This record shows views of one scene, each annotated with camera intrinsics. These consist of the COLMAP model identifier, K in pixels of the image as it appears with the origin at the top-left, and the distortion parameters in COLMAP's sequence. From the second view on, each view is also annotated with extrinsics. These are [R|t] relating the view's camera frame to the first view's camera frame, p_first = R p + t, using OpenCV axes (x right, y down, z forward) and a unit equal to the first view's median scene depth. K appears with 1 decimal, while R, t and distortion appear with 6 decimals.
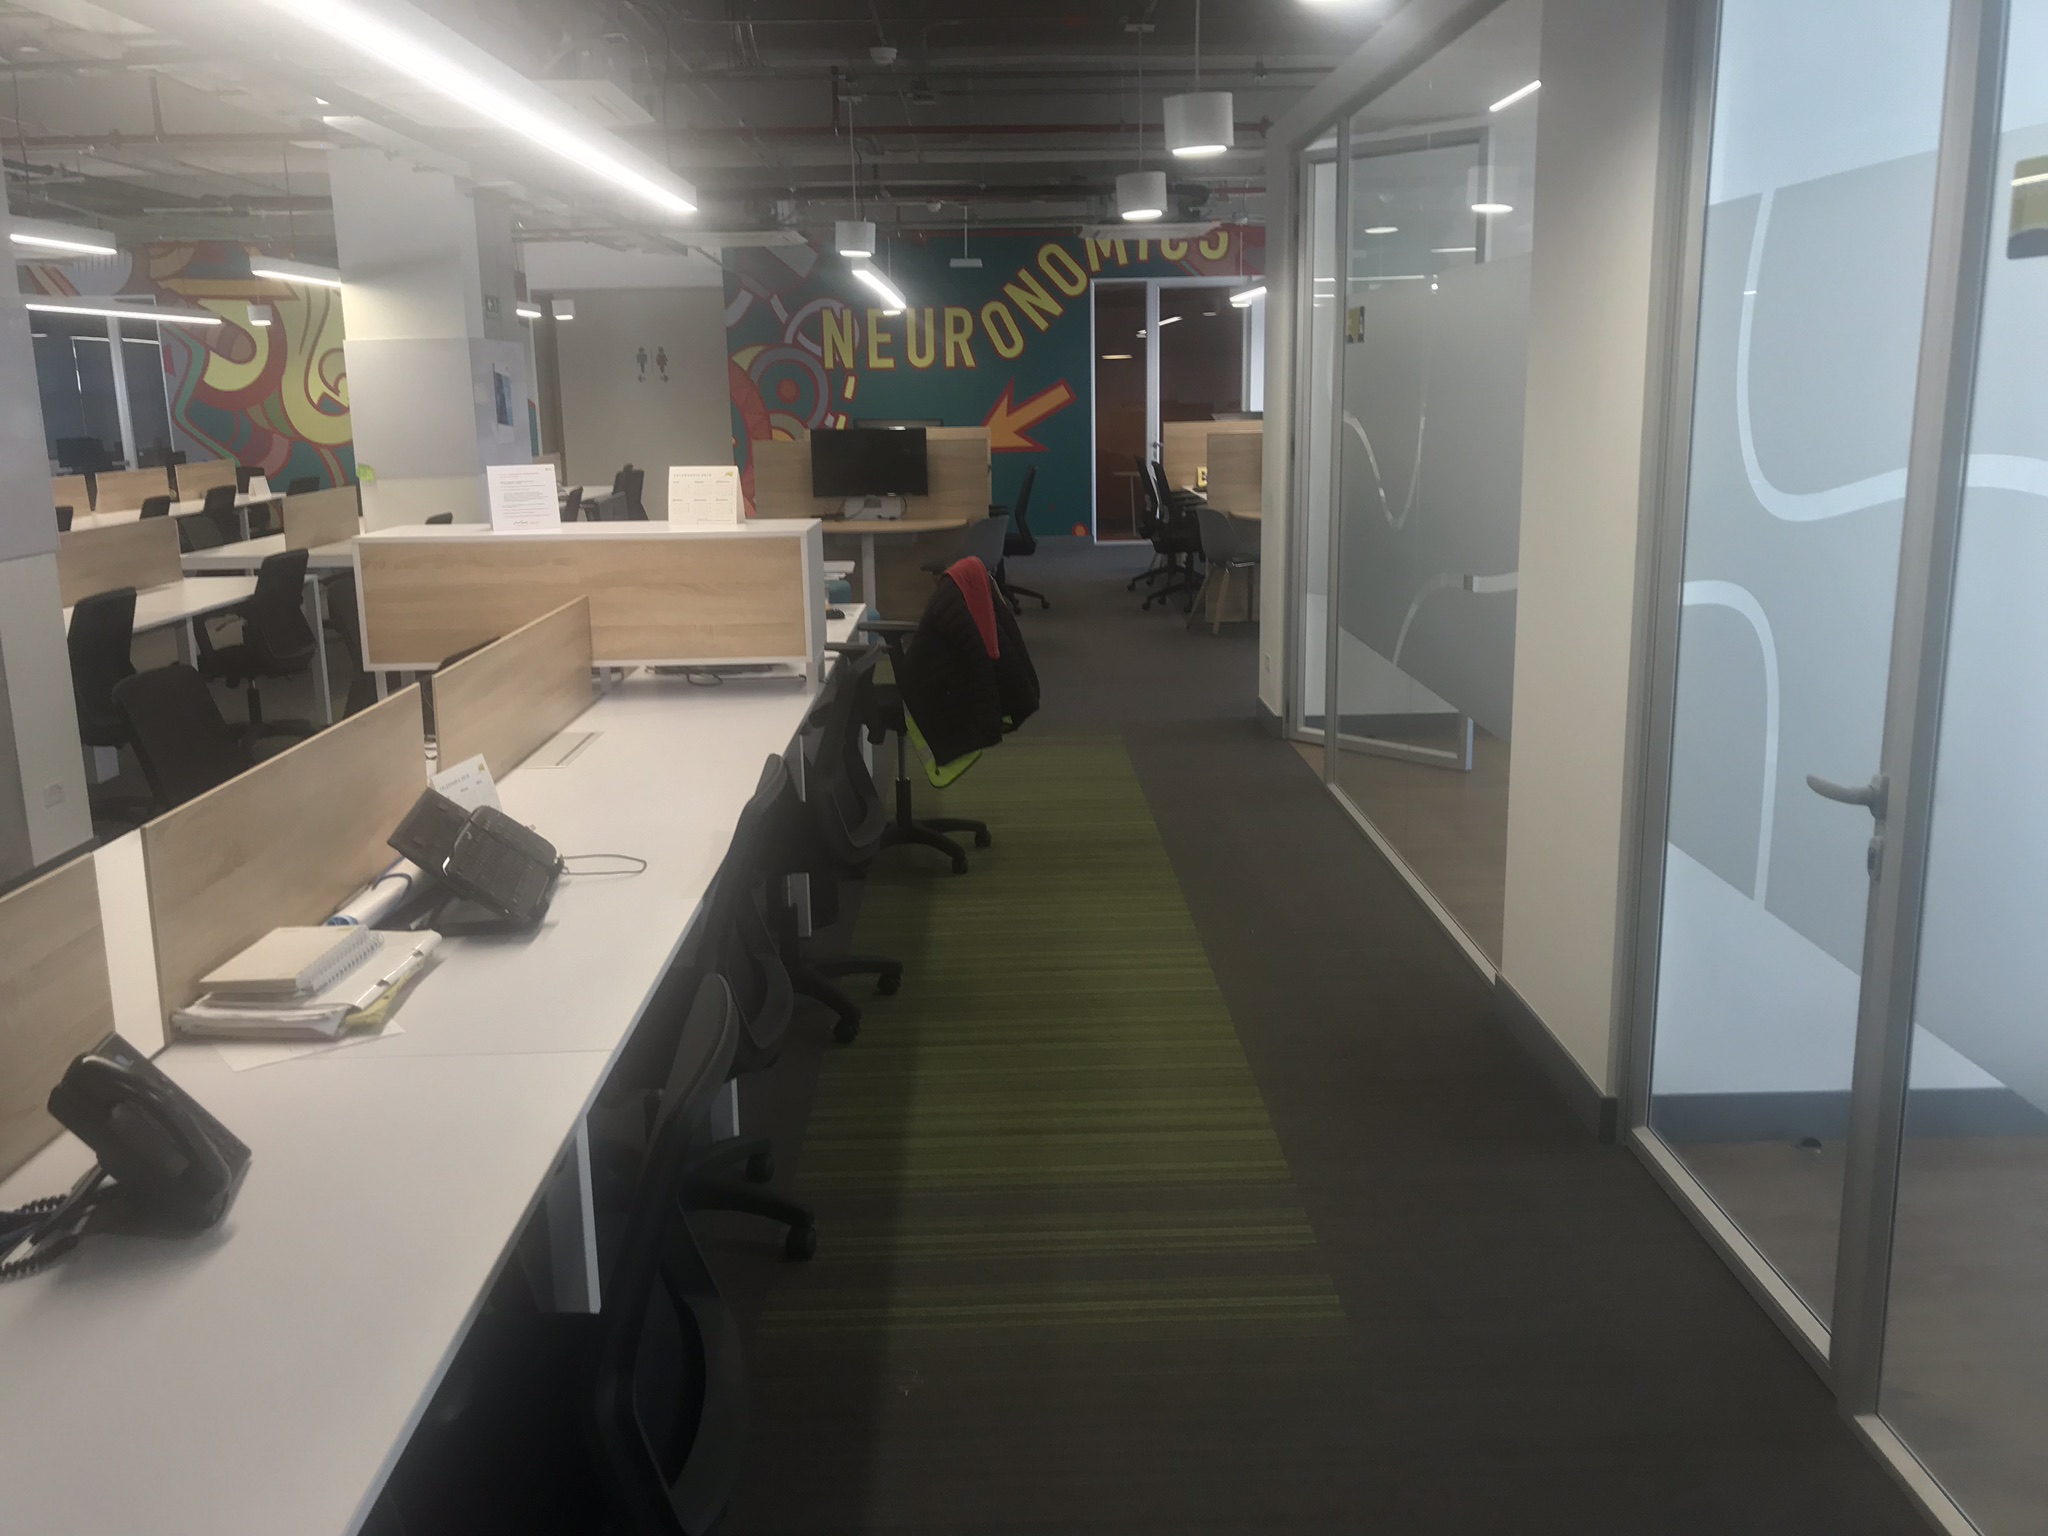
lens RADIAL K [[1705.8, 0, 1024.0], [0, 1705.8, 768.0], [0, 0, 1]] dist [-0.043141, -0.001755]
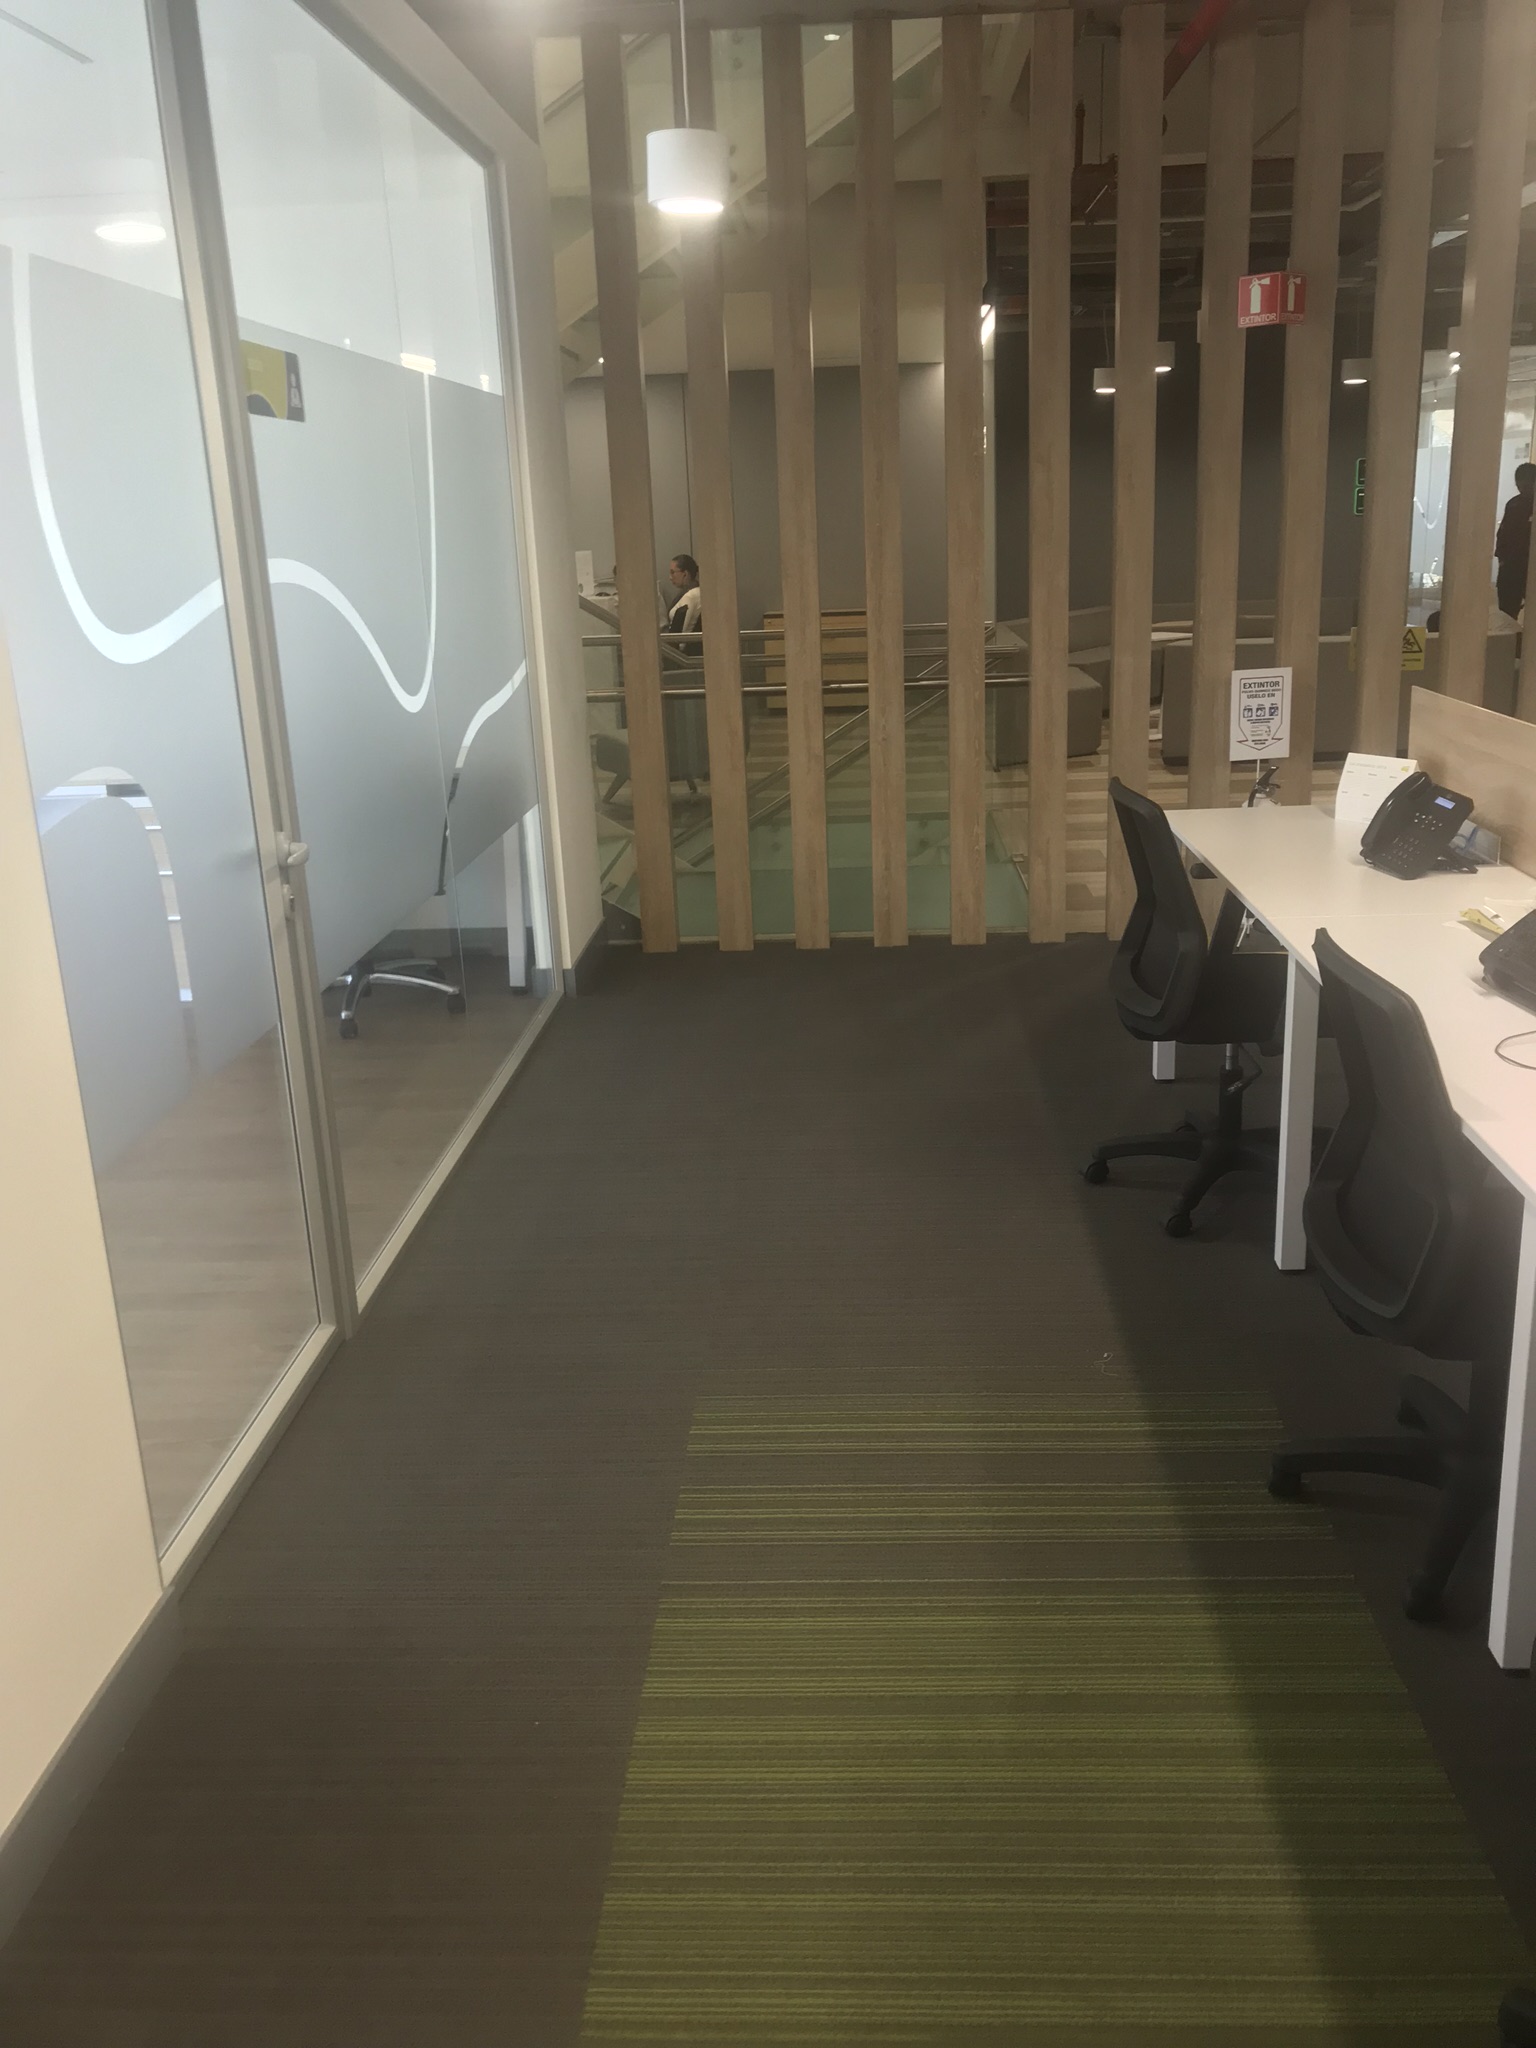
lens RADIAL K [[1705.8, 0, 768.0], [0, 1705.8, 1024.0], [0, 0, 1]] dist [-0.043141, -0.001755]
pose [[-0.996181, 0.031058, 0.081607, 0.042974], [0.067224, 0.869245, 0.489790, -0.301350], [-0.055725, 0.493405, -0.868013, 1.411228]]
